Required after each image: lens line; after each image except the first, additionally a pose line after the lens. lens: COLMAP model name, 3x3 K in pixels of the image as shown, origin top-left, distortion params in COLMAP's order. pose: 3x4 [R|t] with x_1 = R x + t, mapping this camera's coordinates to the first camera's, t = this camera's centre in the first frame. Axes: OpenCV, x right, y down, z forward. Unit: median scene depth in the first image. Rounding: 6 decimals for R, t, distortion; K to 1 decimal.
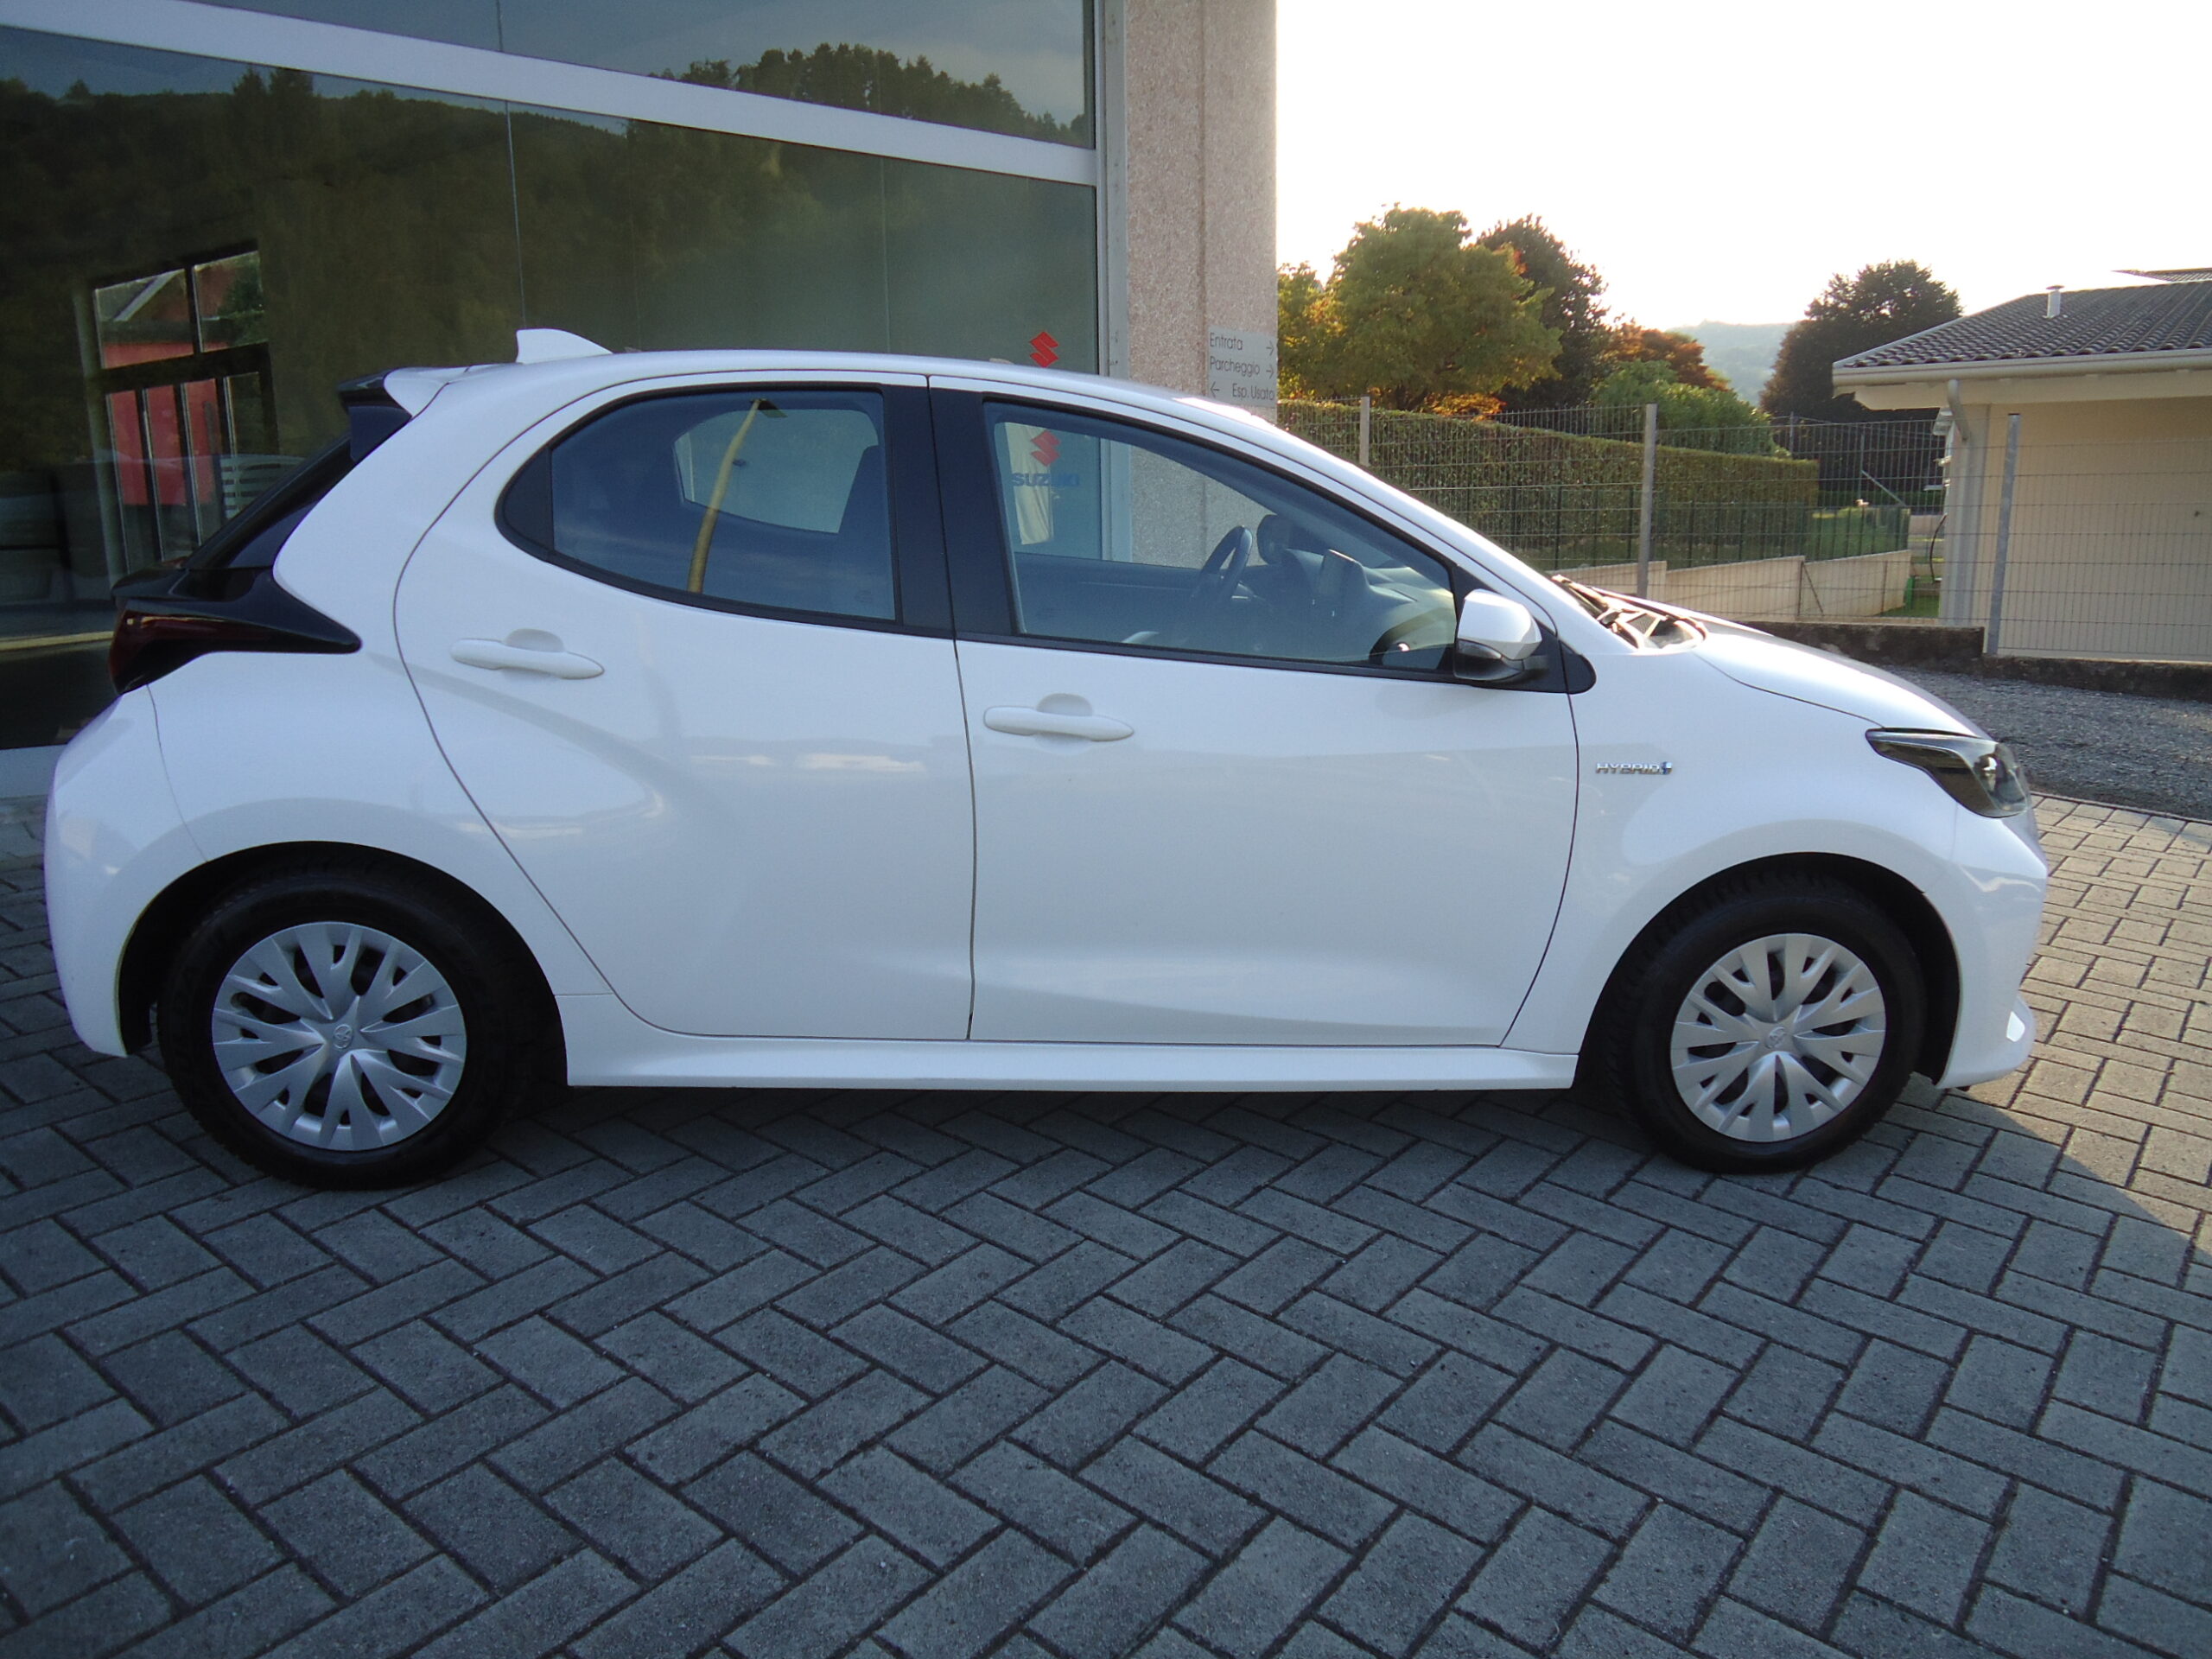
lens RADIAL K [[1614.2, 0, 1106.0], [0, 1614.2, 829.5], [0, 0, 1]] dist [-0.009457, 0.003360]
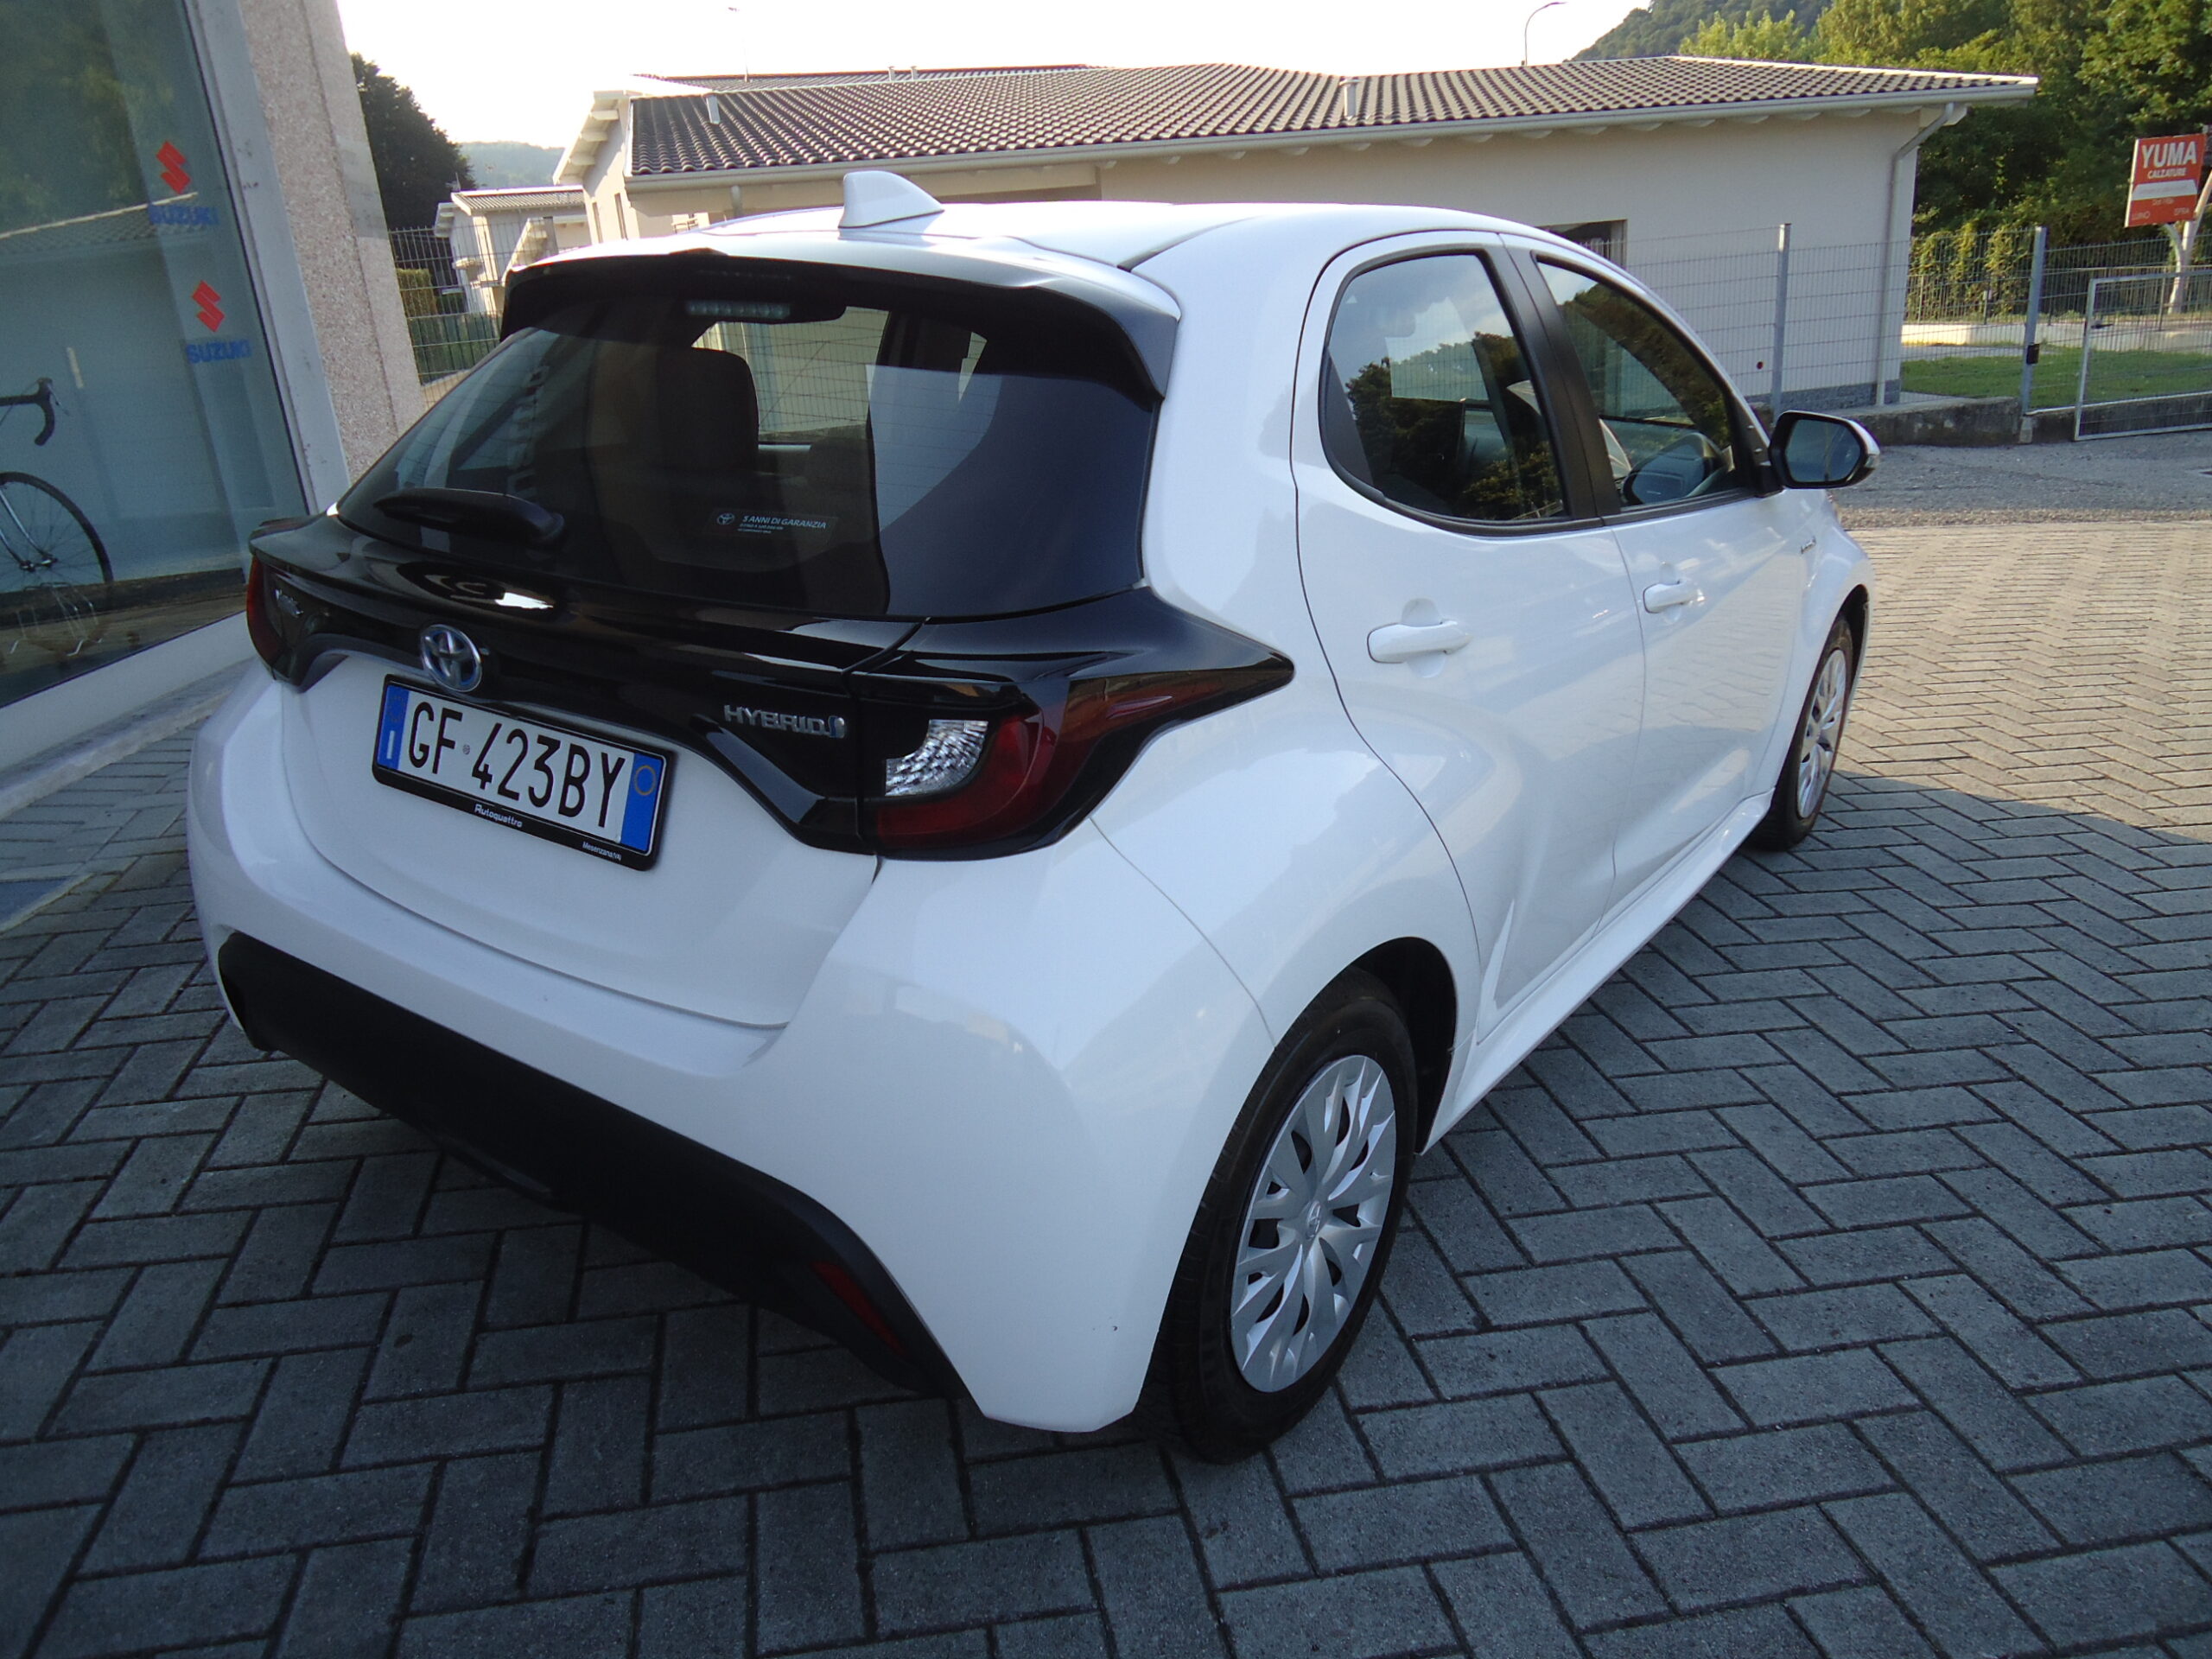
lens RADIAL K [[1614.2, 0, 1106.0], [0, 1614.2, 829.5], [0, 0, 1]] dist [-0.009457, 0.003360]
pose [[0.647109, -0.290510, 0.704879, -1.039705], [0.210049, 0.956708, 0.201466, -0.208877], [-0.732891, 0.017689, 0.680116, 0.615263]]
